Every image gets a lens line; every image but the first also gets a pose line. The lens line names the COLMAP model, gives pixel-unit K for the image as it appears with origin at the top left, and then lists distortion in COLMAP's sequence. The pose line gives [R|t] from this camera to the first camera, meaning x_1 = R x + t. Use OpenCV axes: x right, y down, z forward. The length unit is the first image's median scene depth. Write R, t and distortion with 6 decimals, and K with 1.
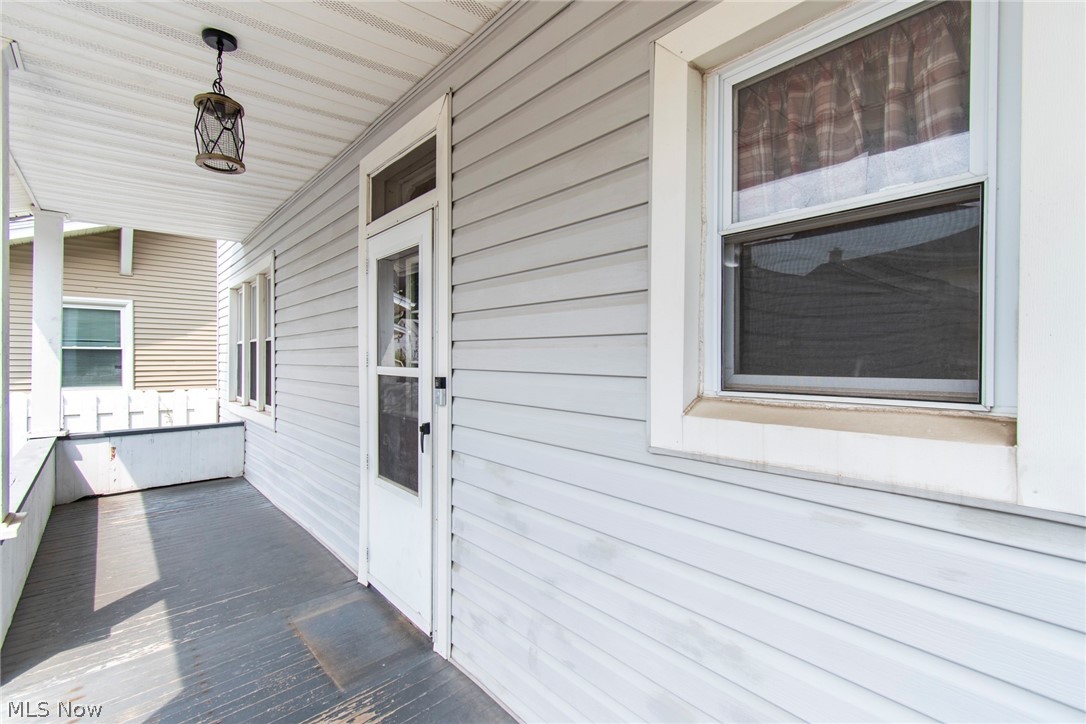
lens RADIAL K [[490.3, 0, 540.6], [0, 490.3, 357.1], [0, 0, 1]] dist [0.004387, -0.001831]
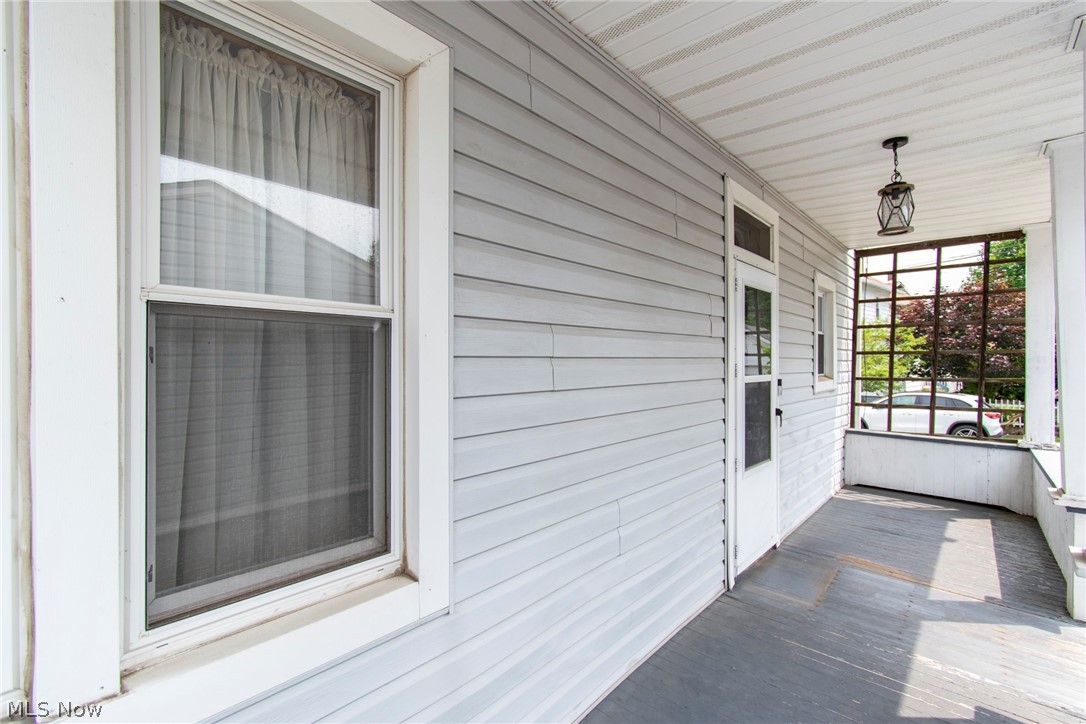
lens RADIAL K [[490.3, 0, 540.6], [0, 490.3, 362.2], [0, 0, 1]] dist [0.004387, -0.001831]
pose [[-0.117846, 0.001167, 0.993031, -1.449710], [0.002148, 0.999997, -0.000920, -0.016054], [-0.993030, 0.002025, -0.117848, 1.639780]]
